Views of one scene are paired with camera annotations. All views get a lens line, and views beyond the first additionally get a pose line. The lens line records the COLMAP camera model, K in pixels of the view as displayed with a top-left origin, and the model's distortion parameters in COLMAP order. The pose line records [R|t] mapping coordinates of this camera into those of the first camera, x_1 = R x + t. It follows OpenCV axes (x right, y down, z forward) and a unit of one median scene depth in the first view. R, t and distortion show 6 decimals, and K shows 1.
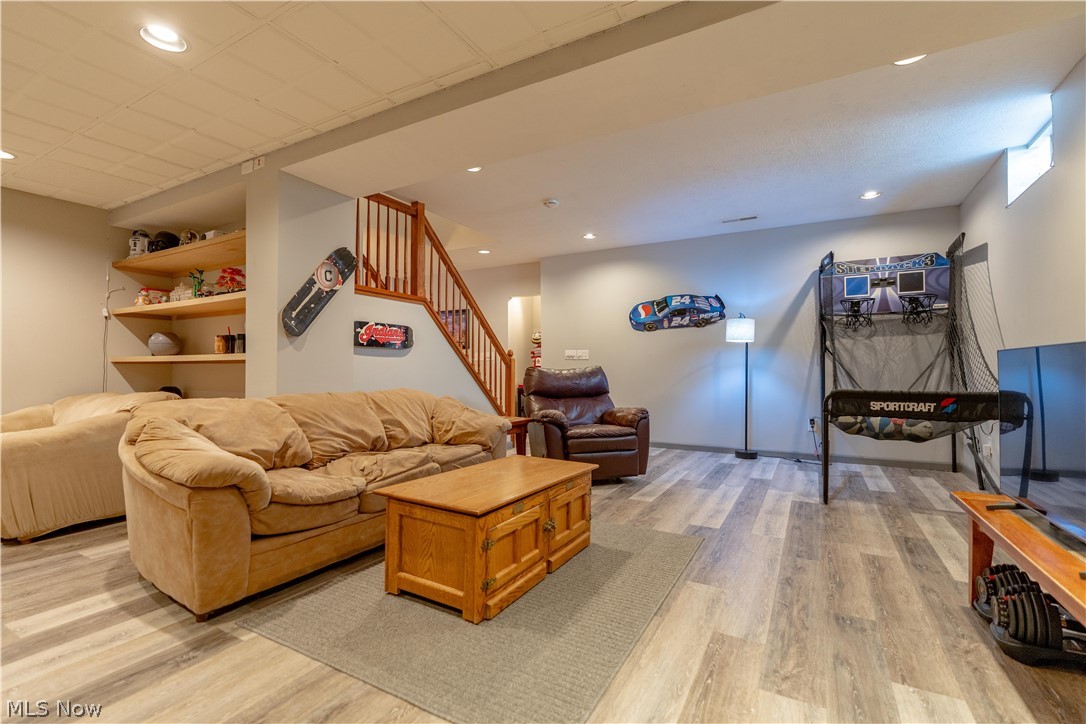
lens RADIAL K [[486.7, 0, 547.3], [0, 486.7, 360.1], [0, 0, 1]] dist [-0.002147, 0.002078]
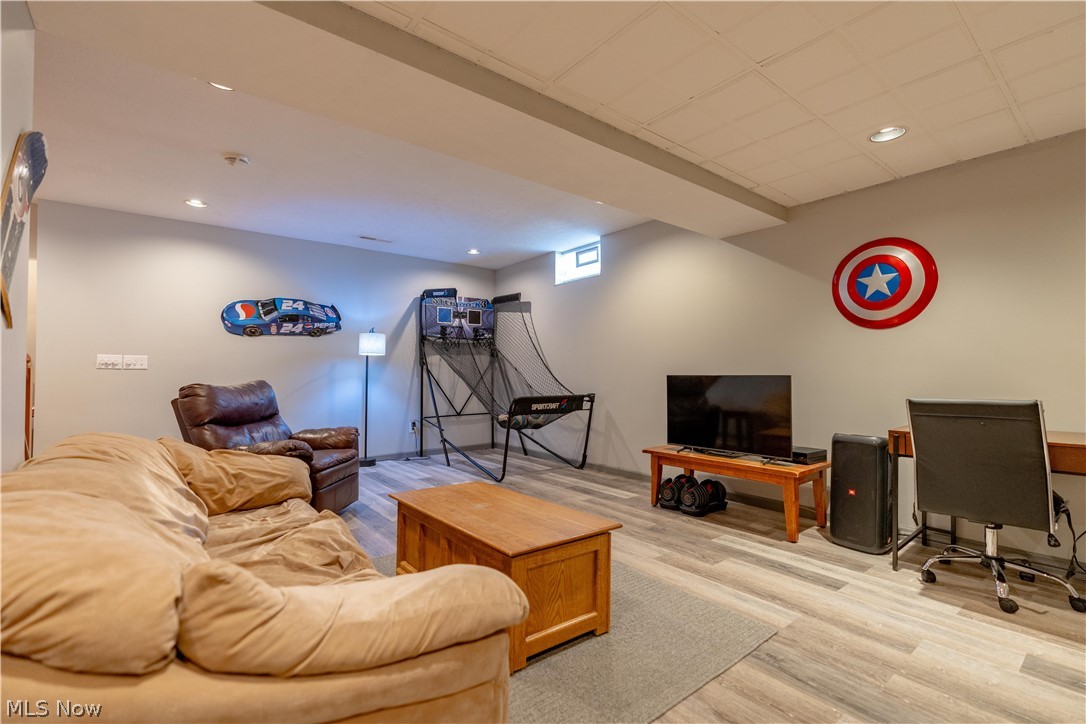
lens RADIAL K [[486.7, 0, 542.8], [0, 486.7, 361.0], [0, 0, 1]] dist [-0.002147, 0.002078]
pose [[0.379633, 0.021544, 0.924886, -0.520185], [-0.016228, 0.999730, -0.016626, -0.016228], [-0.924995, -0.008698, 0.379880, 0.313164]]
